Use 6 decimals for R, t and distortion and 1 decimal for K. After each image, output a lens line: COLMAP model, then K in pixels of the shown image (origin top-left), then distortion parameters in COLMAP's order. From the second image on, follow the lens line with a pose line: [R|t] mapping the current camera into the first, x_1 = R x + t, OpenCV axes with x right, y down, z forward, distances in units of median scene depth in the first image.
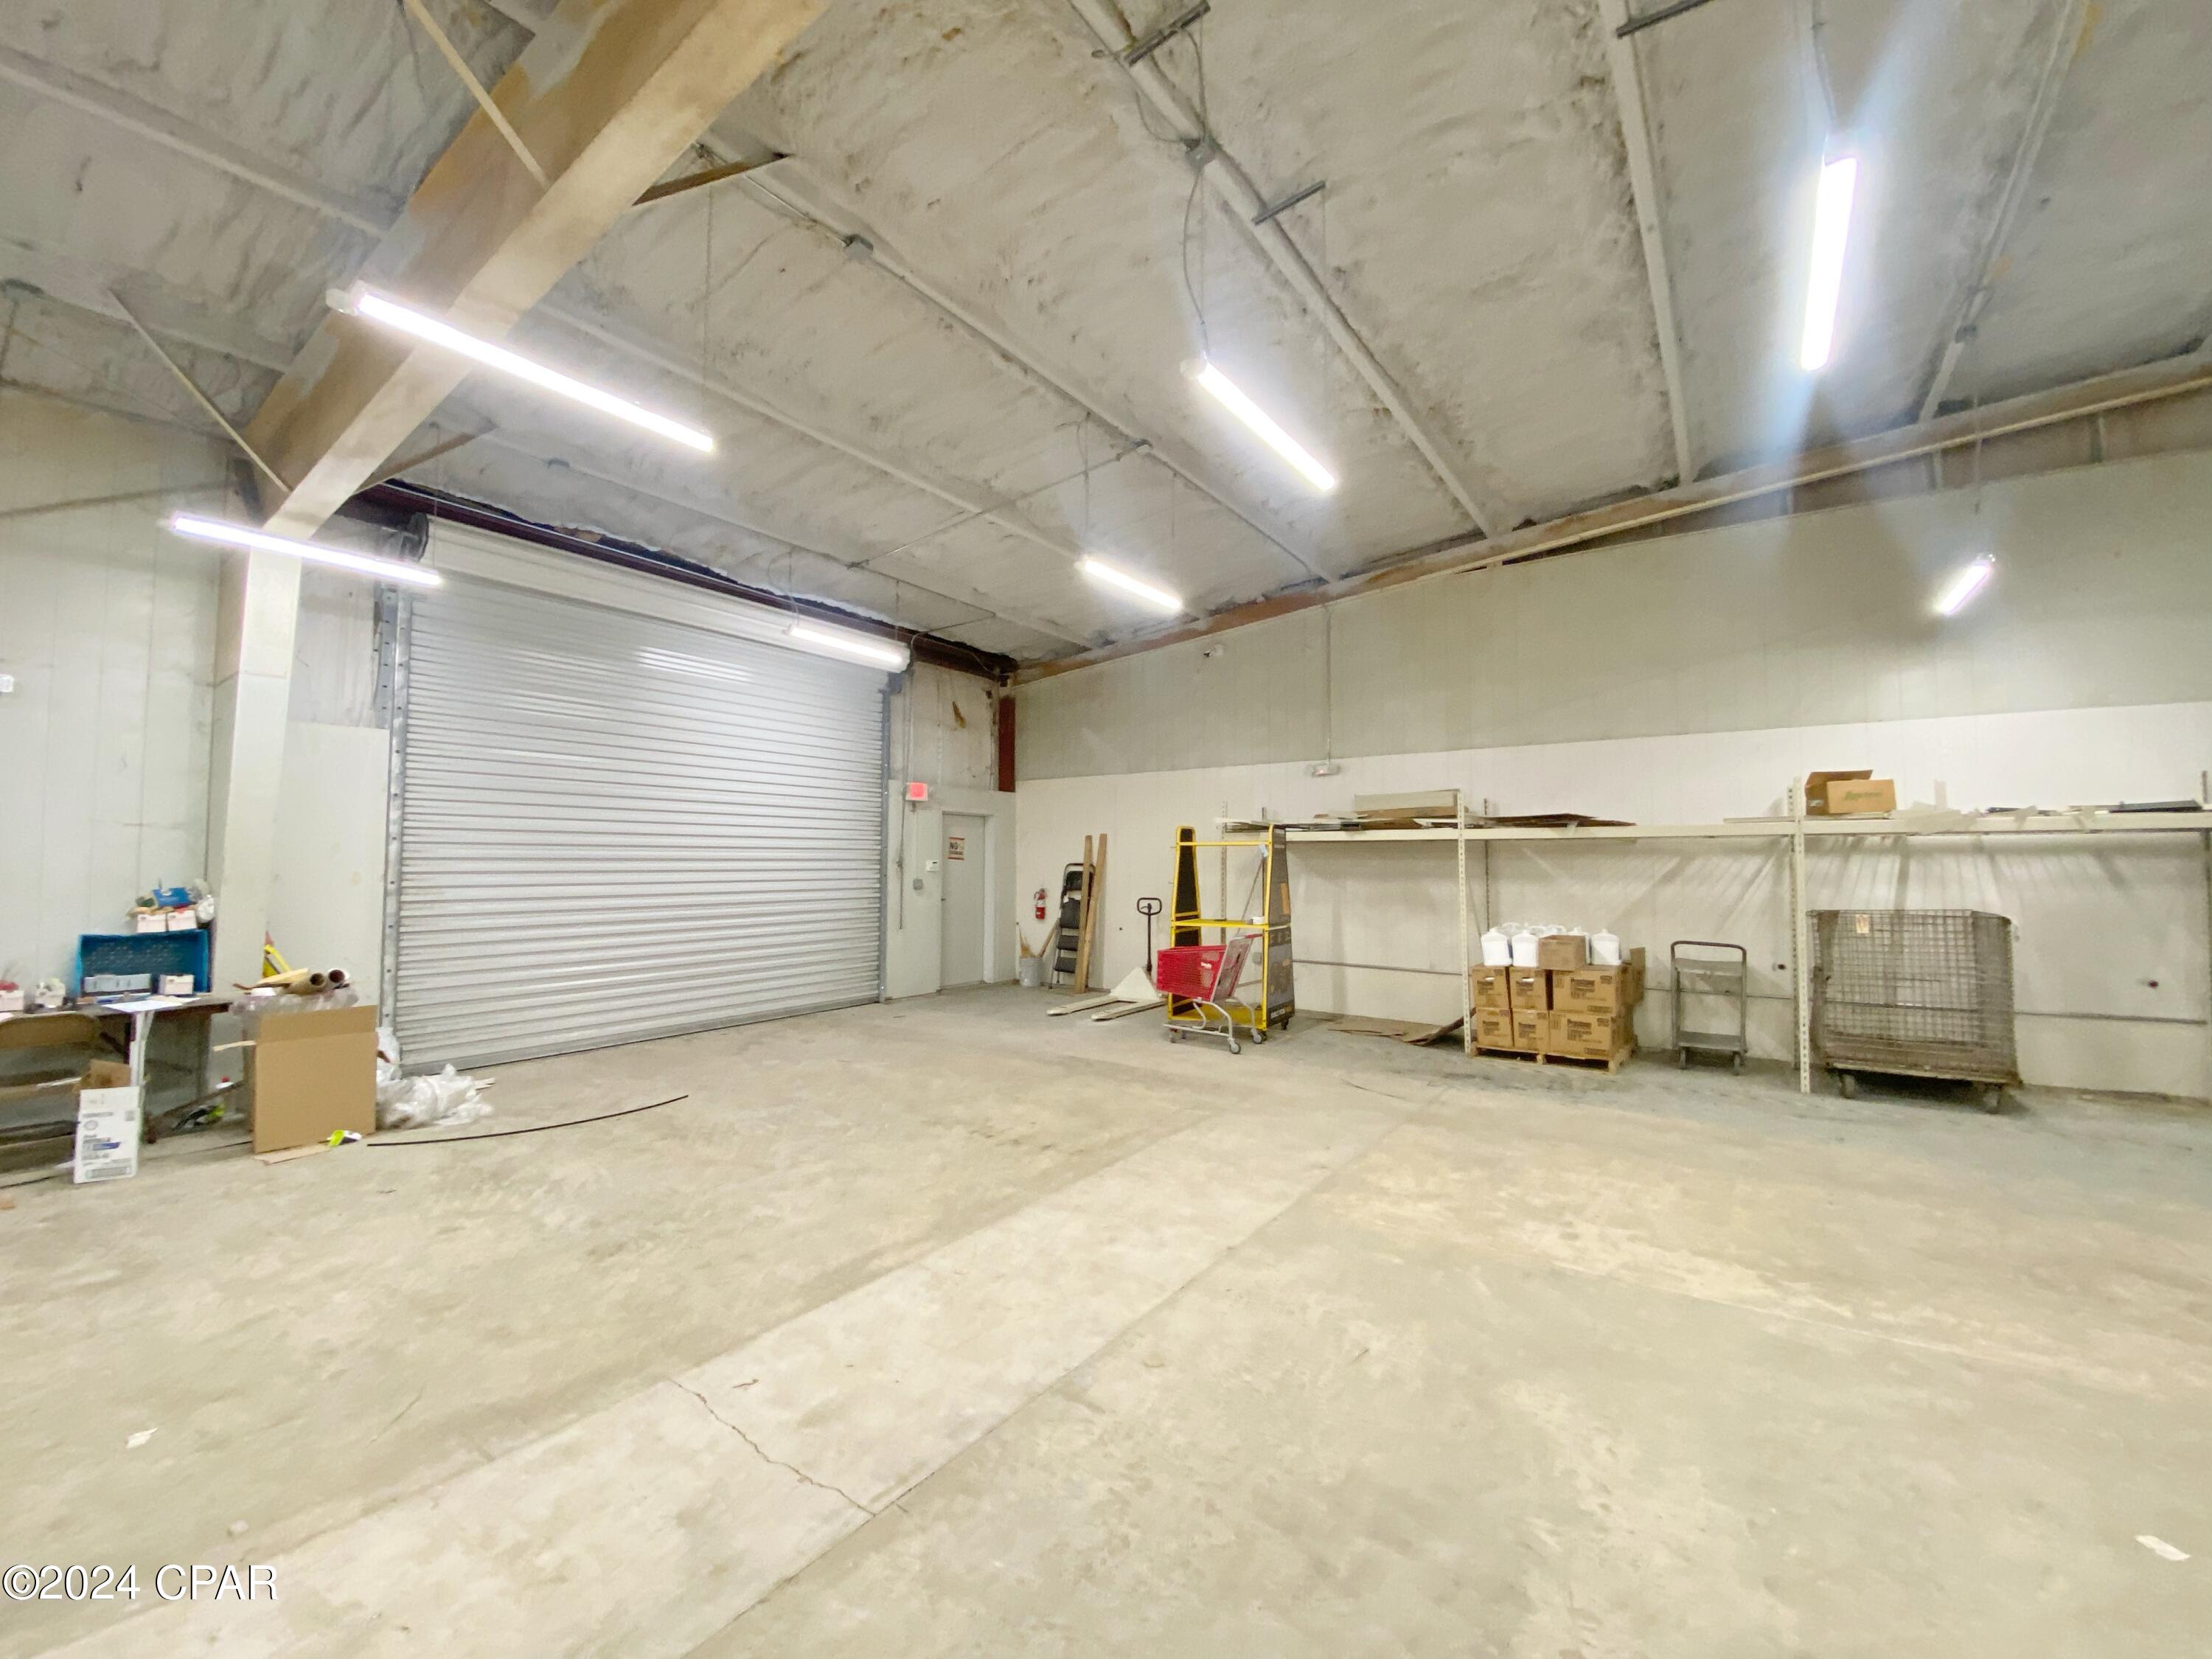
lens RADIAL K [[898.8, 0, 1092.7], [0, 898.8, 828.9], [0, 0, 1]] dist [0.003304, -0.013721]
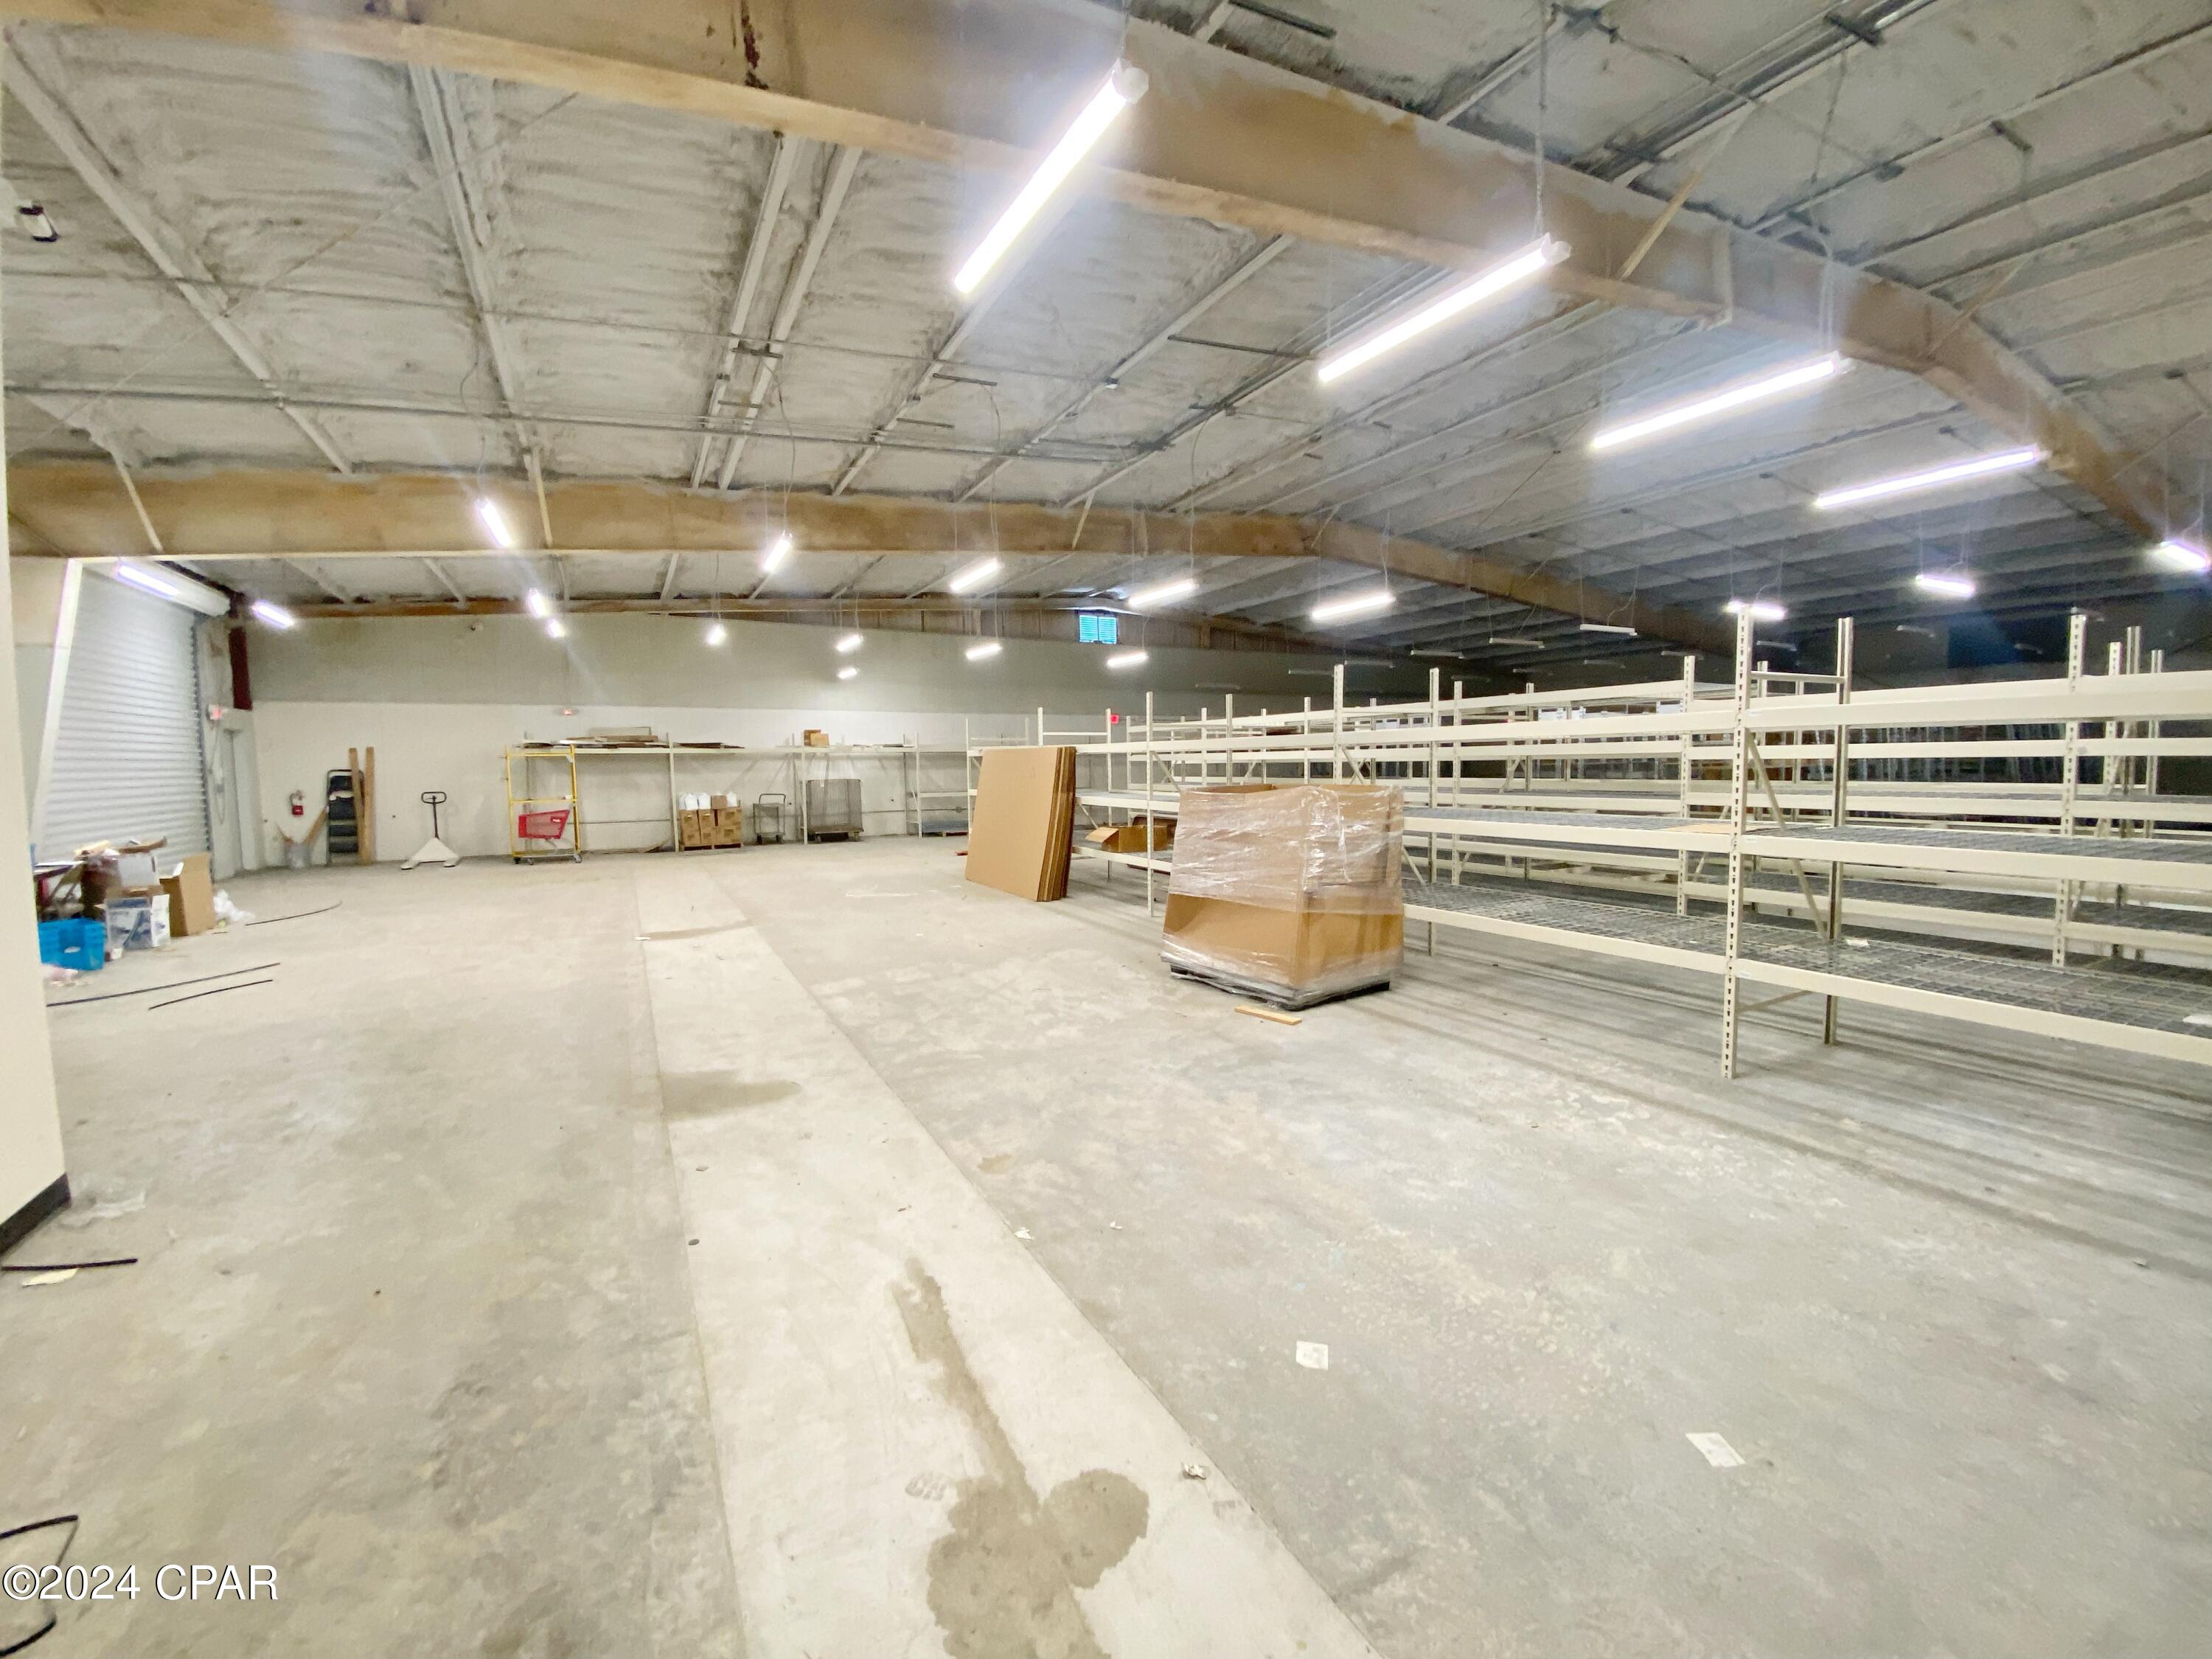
lens RADIAL K [[898.8, 0, 1092.7], [0, 898.8, 828.9], [0, 0, 1]] dist [0.003304, -0.013721]
pose [[0.465805, -0.073238, 0.881851, -0.977606], [-0.018695, 0.995532, 0.092554, -0.024930], [-0.884690, -0.059599, 0.462355, -0.848889]]
